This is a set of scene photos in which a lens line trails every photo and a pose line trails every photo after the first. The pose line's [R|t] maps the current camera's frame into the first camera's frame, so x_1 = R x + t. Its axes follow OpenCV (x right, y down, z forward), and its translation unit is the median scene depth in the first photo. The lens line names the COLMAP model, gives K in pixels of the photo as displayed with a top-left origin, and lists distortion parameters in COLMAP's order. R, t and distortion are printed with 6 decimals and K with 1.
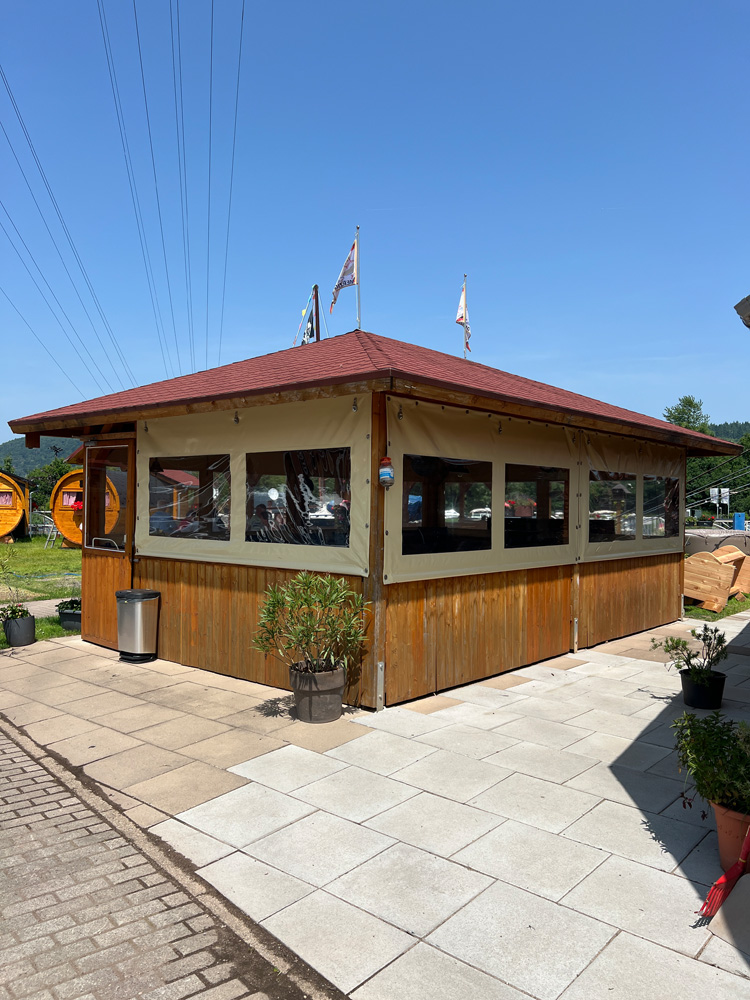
lens RADIAL K [[750.4, 0, 369.3], [0, 750.4, 500.3], [0, 0, 1]] dist [0.038306, -0.045758]
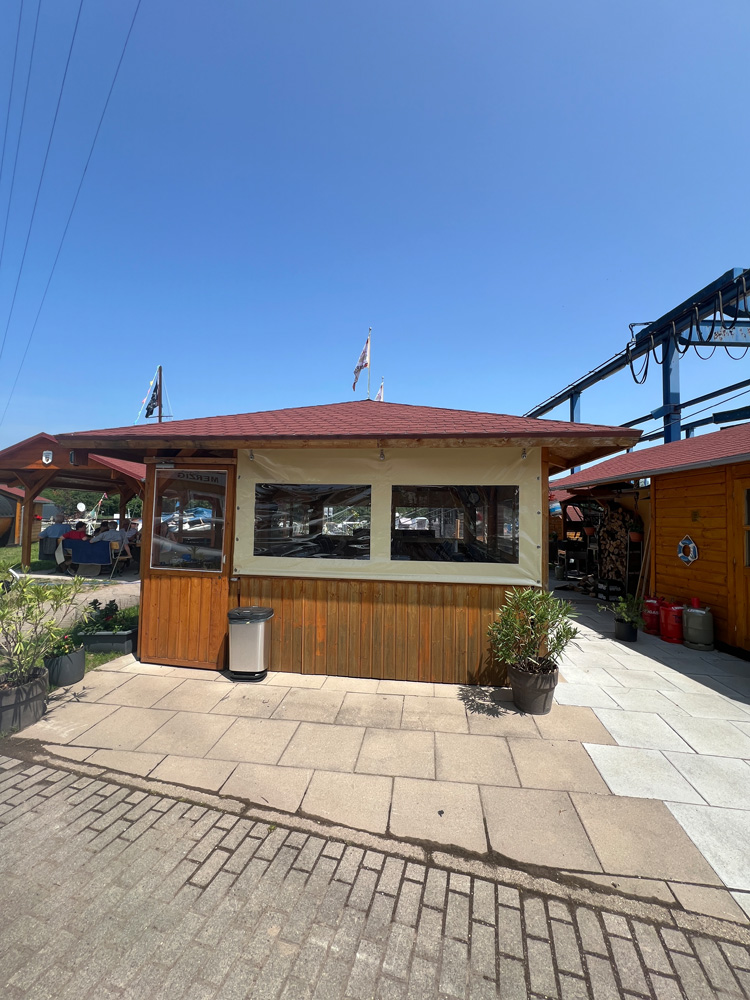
lens RADIAL K [[397.8, 0, 378.0], [0, 397.8, 498.1], [0, 0, 1]] dist [-0.001766, 0.000489]
pose [[0.830135, 0.033122, 0.556577, -0.614062], [-0.011375, 0.999032, -0.042487, -0.017932], [-0.557446, 0.028940, 0.829709, 0.566902]]
